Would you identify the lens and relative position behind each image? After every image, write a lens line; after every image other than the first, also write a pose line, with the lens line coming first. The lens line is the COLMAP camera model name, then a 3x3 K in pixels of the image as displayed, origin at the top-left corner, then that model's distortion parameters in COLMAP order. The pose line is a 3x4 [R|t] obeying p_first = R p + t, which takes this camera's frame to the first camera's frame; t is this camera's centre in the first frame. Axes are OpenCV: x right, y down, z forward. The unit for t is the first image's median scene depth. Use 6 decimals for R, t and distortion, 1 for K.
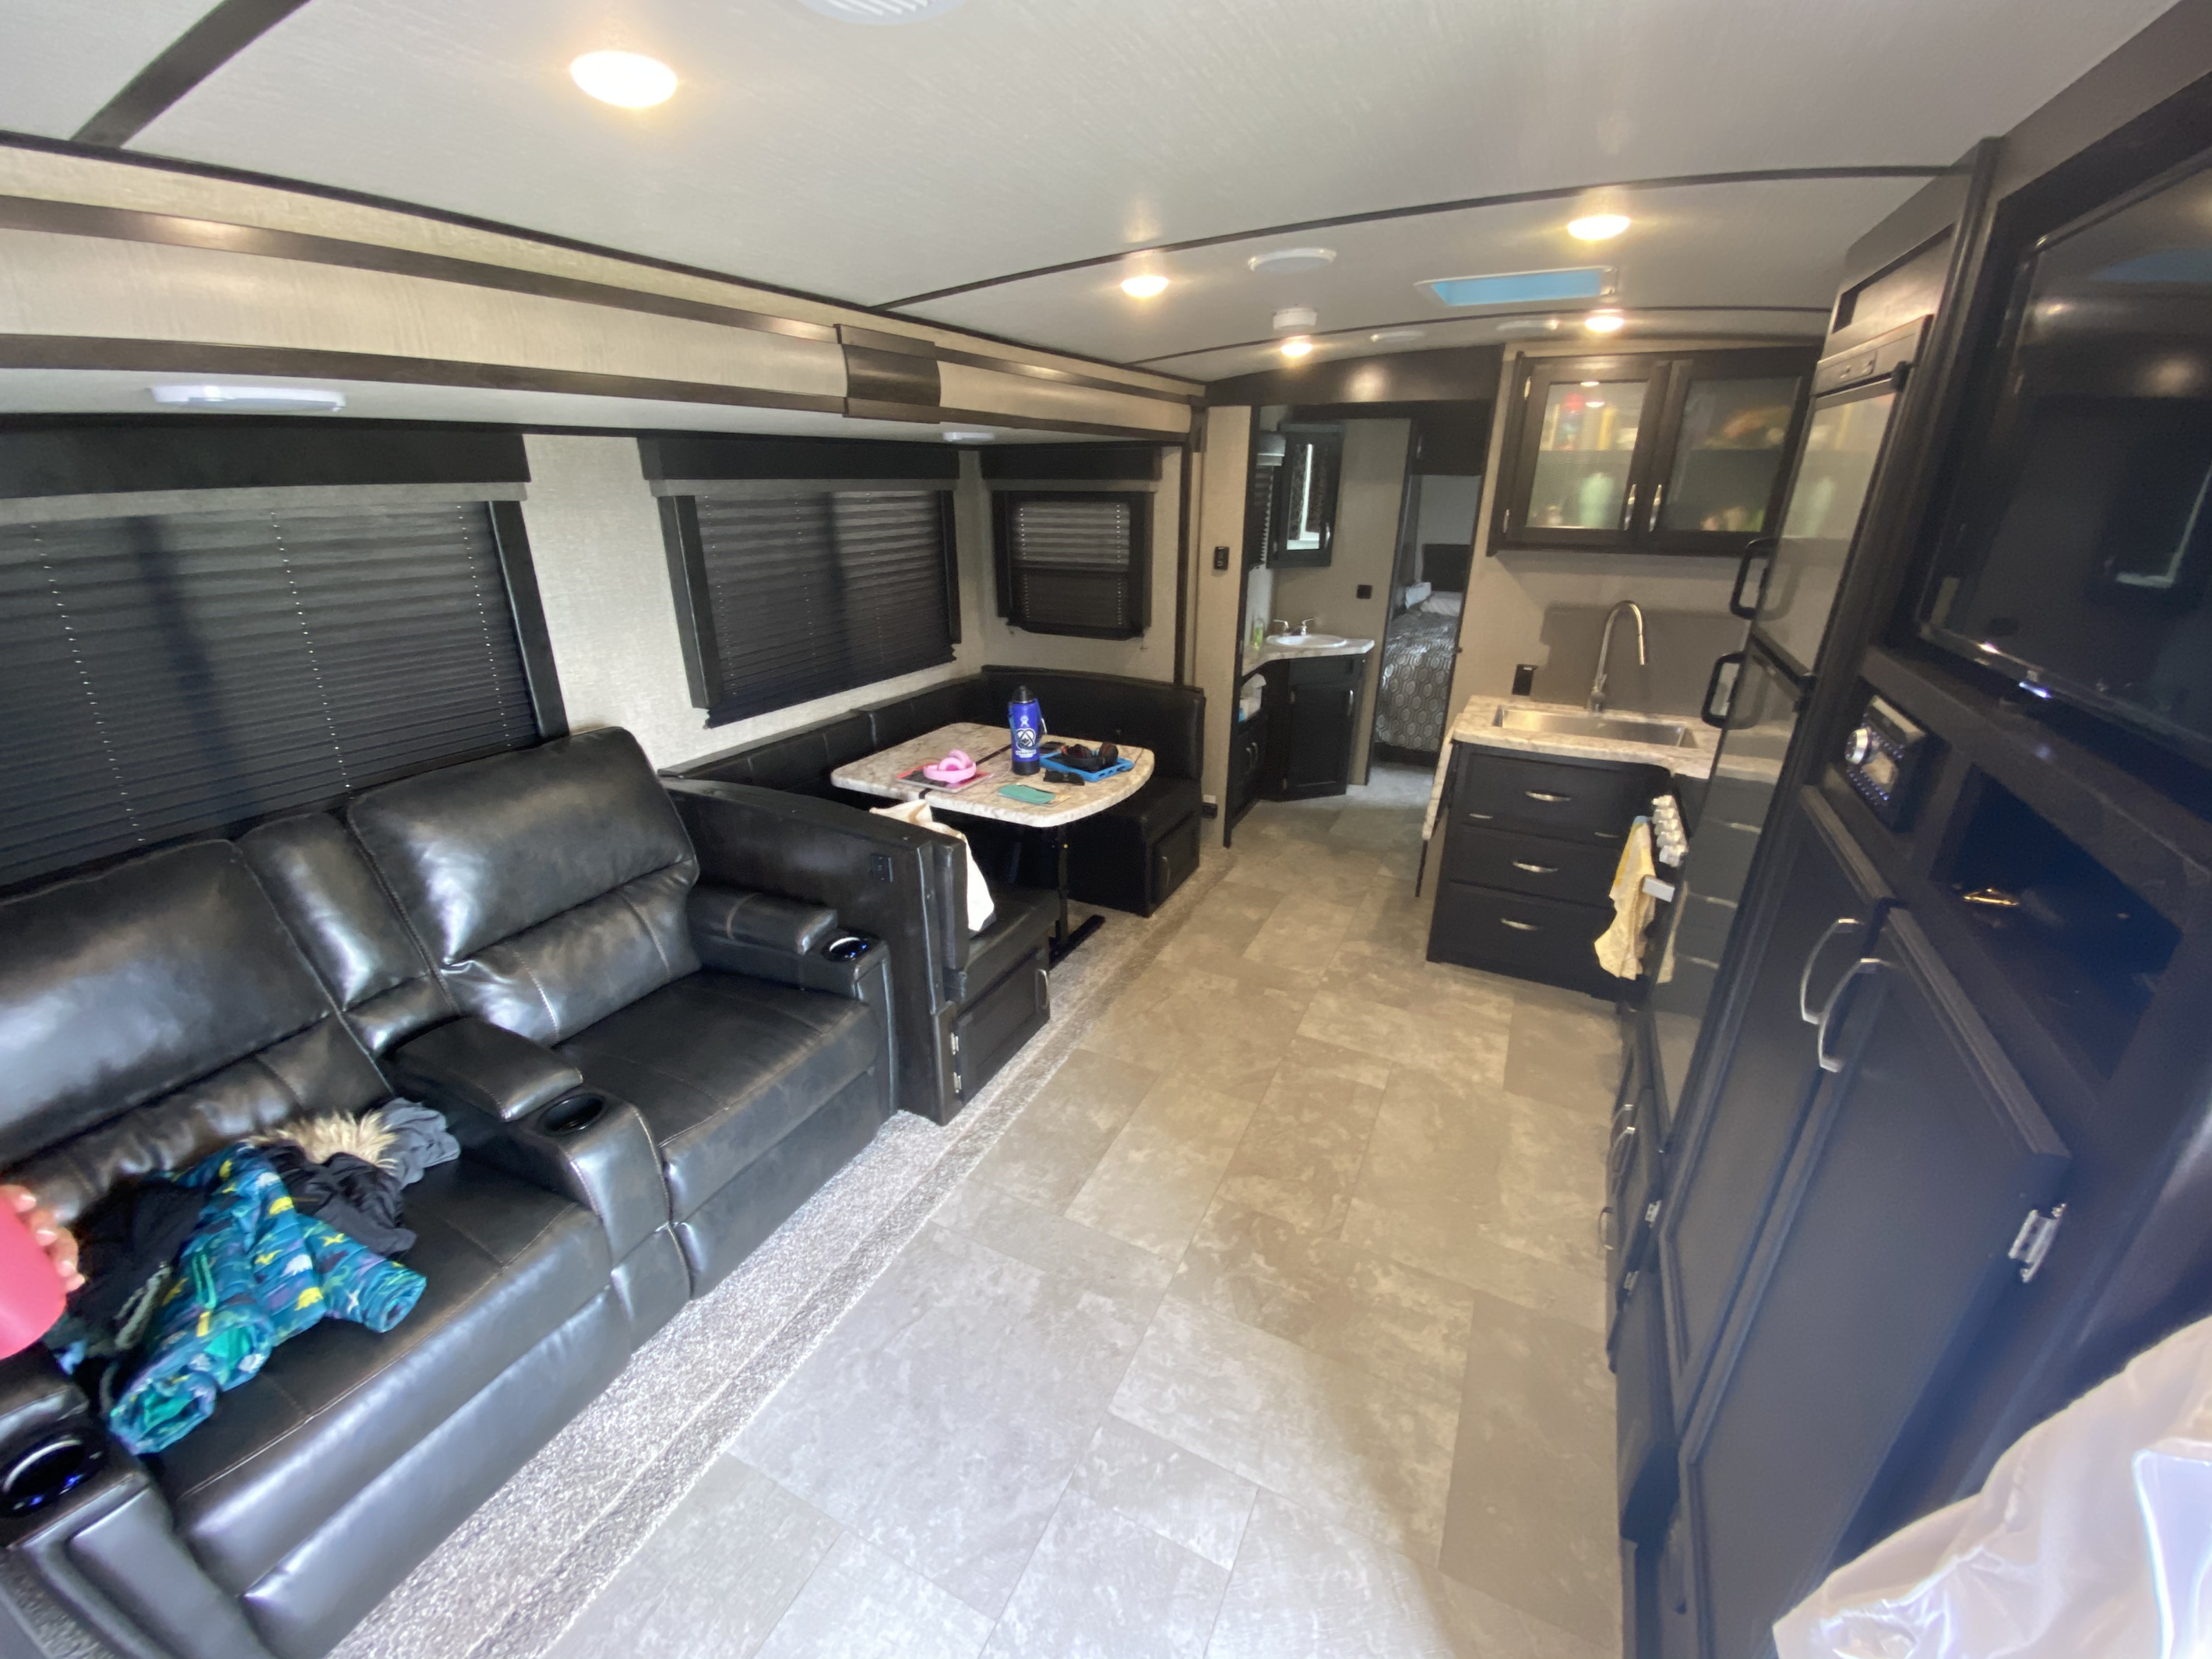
lens RADIAL K [[888.1, 0, 1077.1], [0, 888.1, 842.7], [0, 0, 1]] dist [-0.006745, -0.005557]
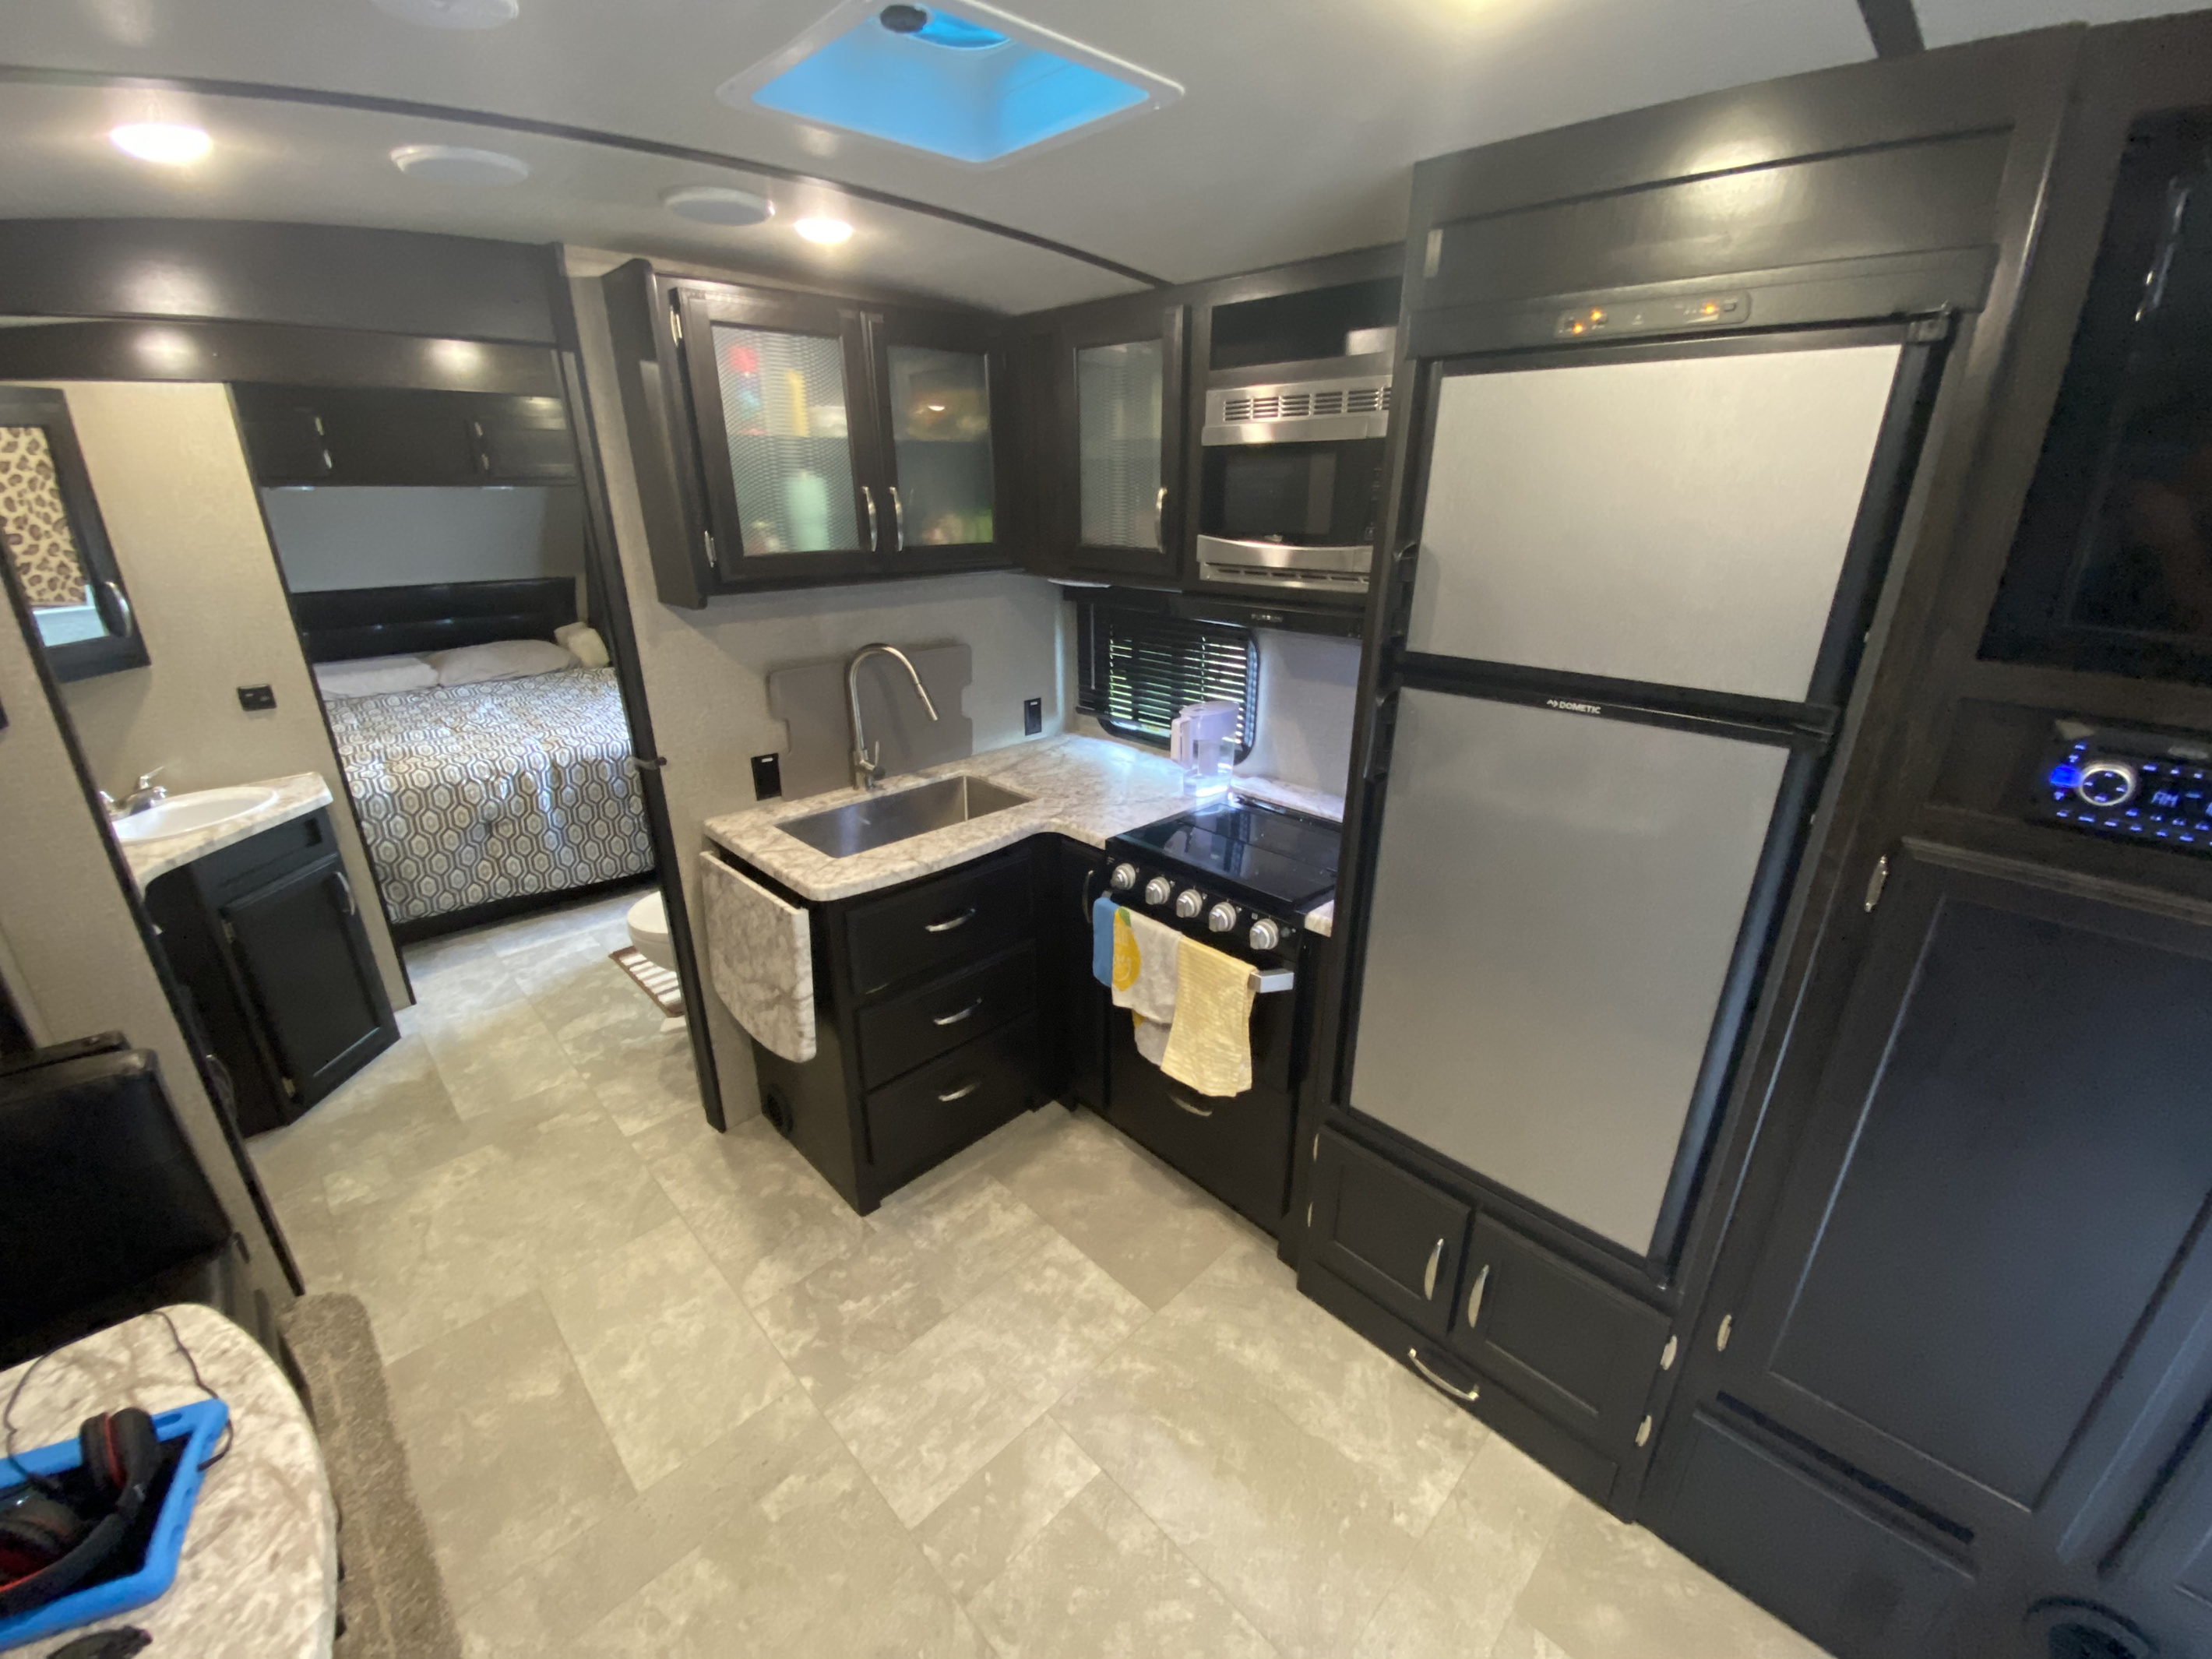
lens RADIAL K [[888.1, 0, 1114.0], [0, 888.1, 825.2], [0, 0, 1]] dist [-0.006745, -0.005557]
pose [[0.299725, -0.328870, 0.895550, -0.039398], [0.367677, 0.906012, 0.209657, -0.214272], [-0.880329, 0.266434, 0.392472, 0.563645]]
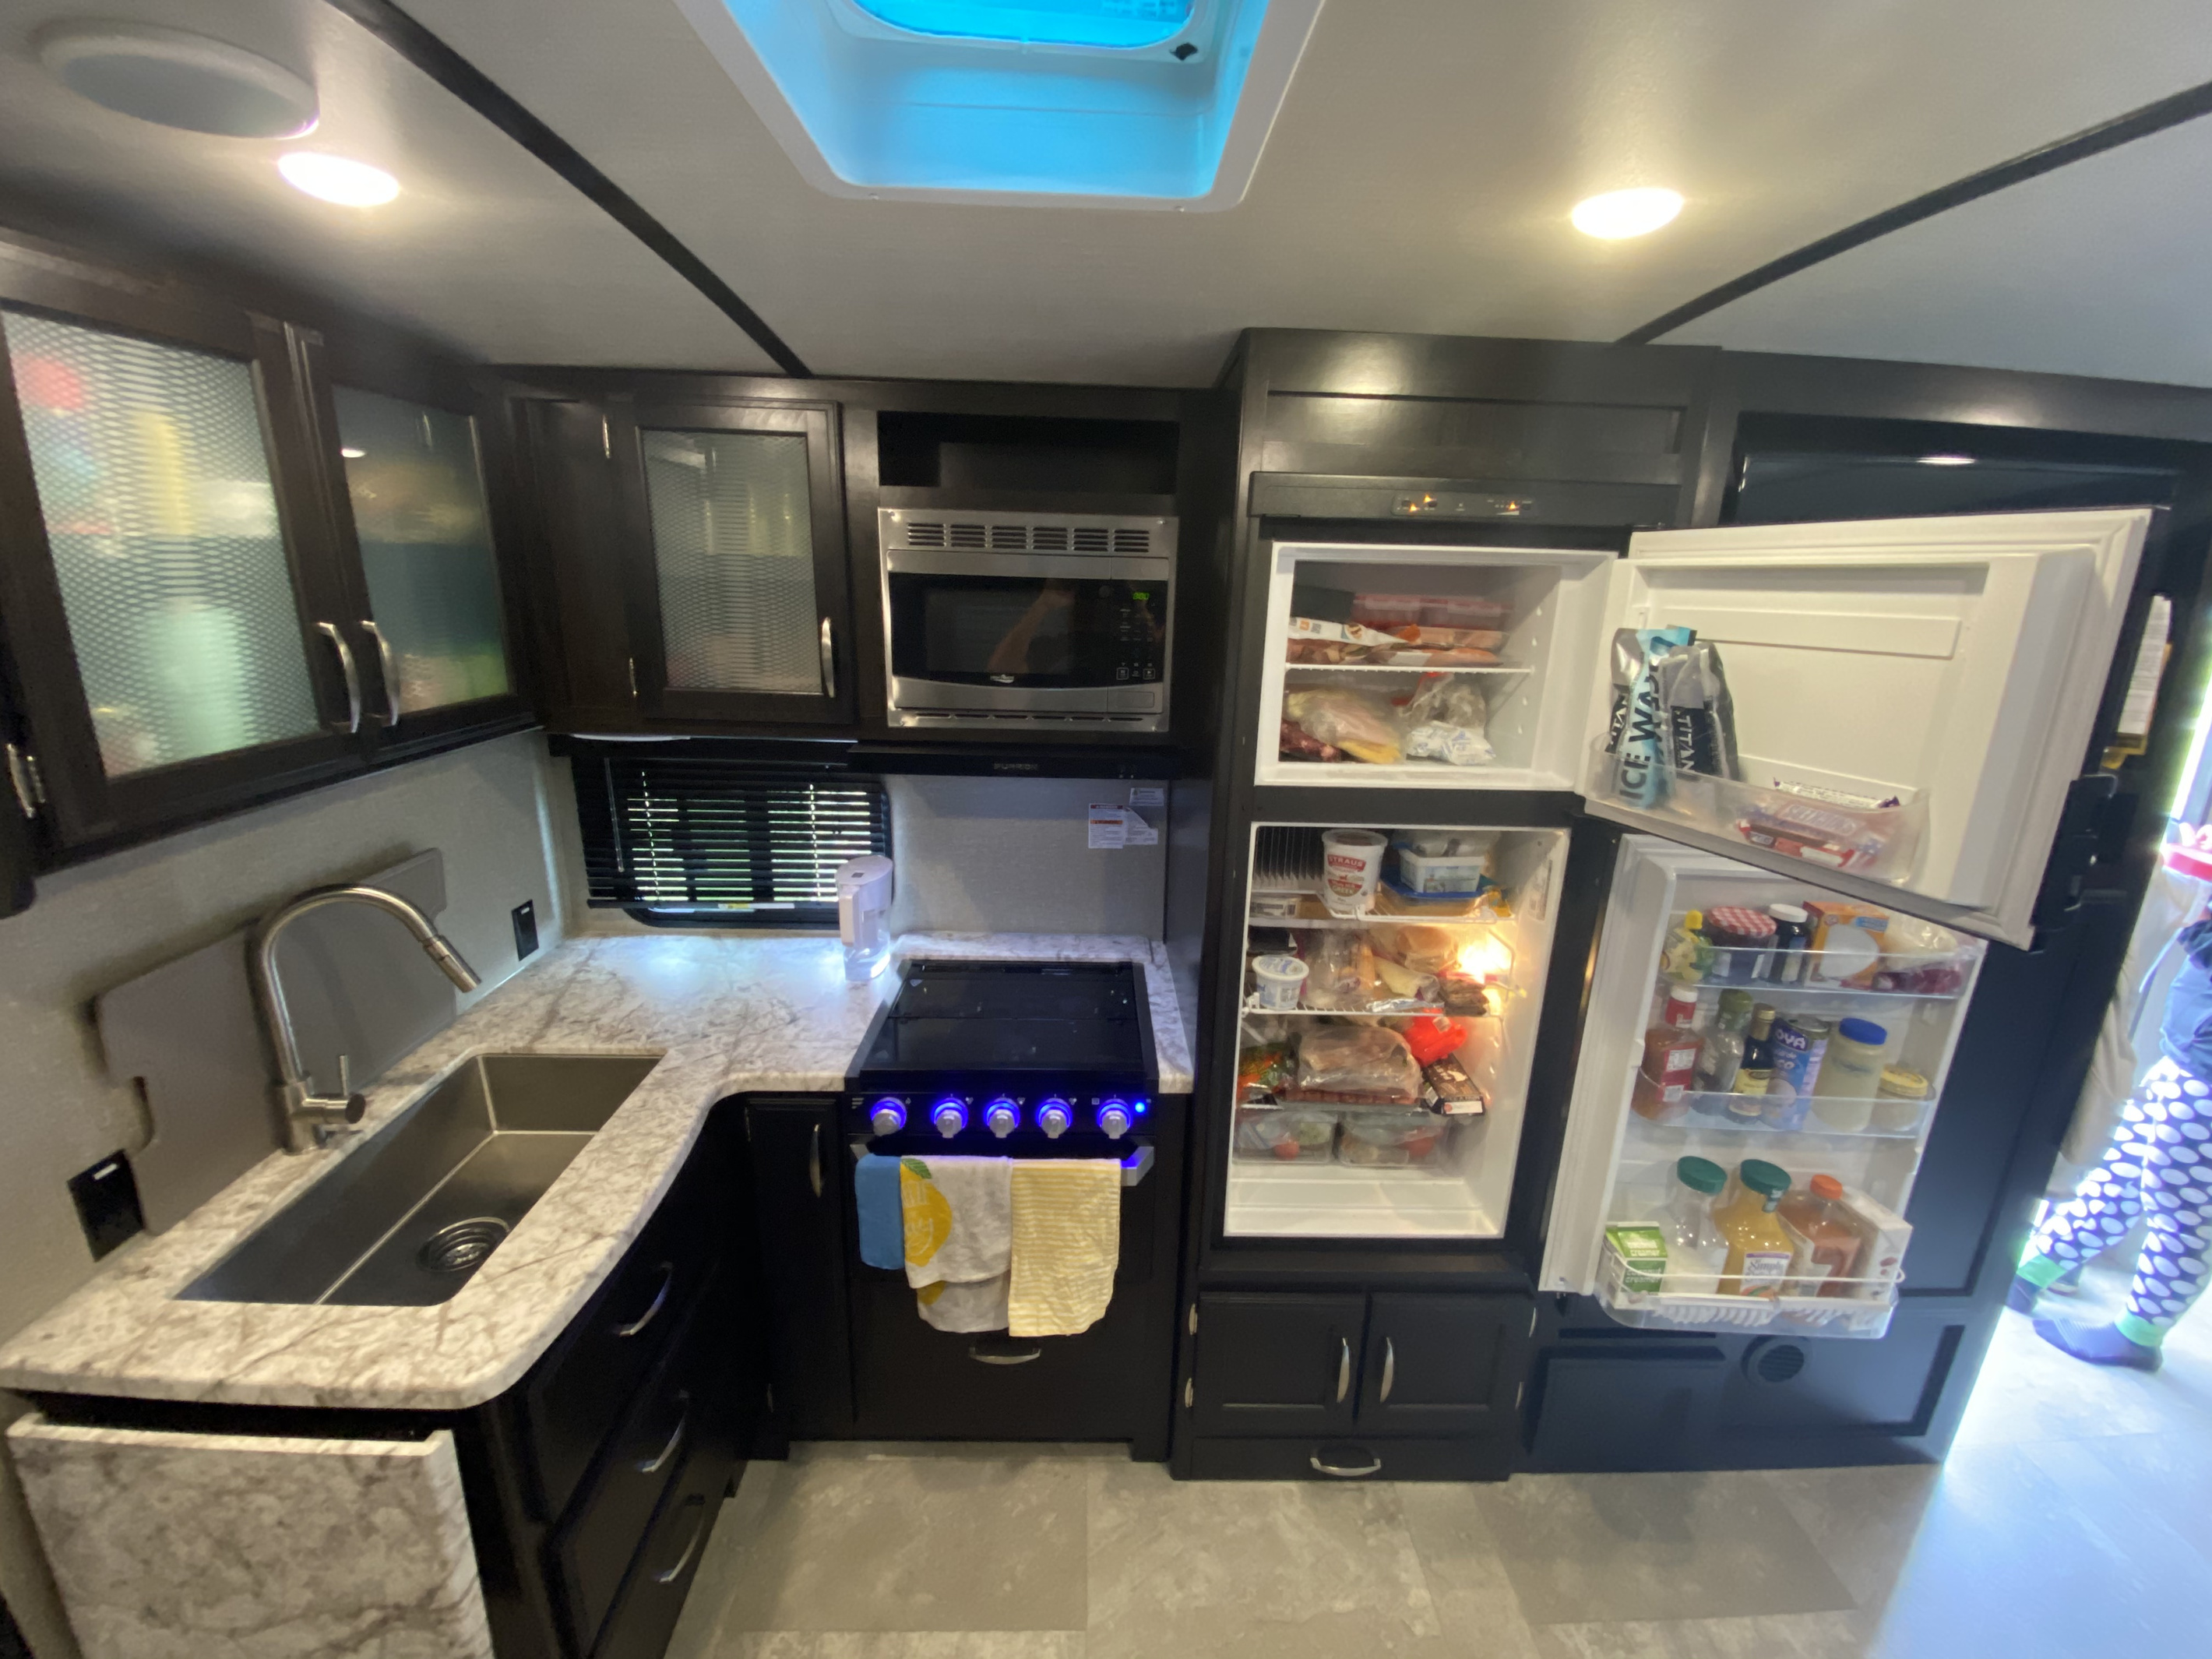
lens RADIAL K [[888.1, 0, 1120.3], [0, 888.1, 819.1], [0, 0, 1]] dist [-0.006745, -0.005557]
pose [[-0.484536, -0.229788, 0.844051, 0.096015], [0.320773, 0.850998, 0.415822, -0.350833], [-0.813836, 0.472229, -0.338629, 0.814761]]
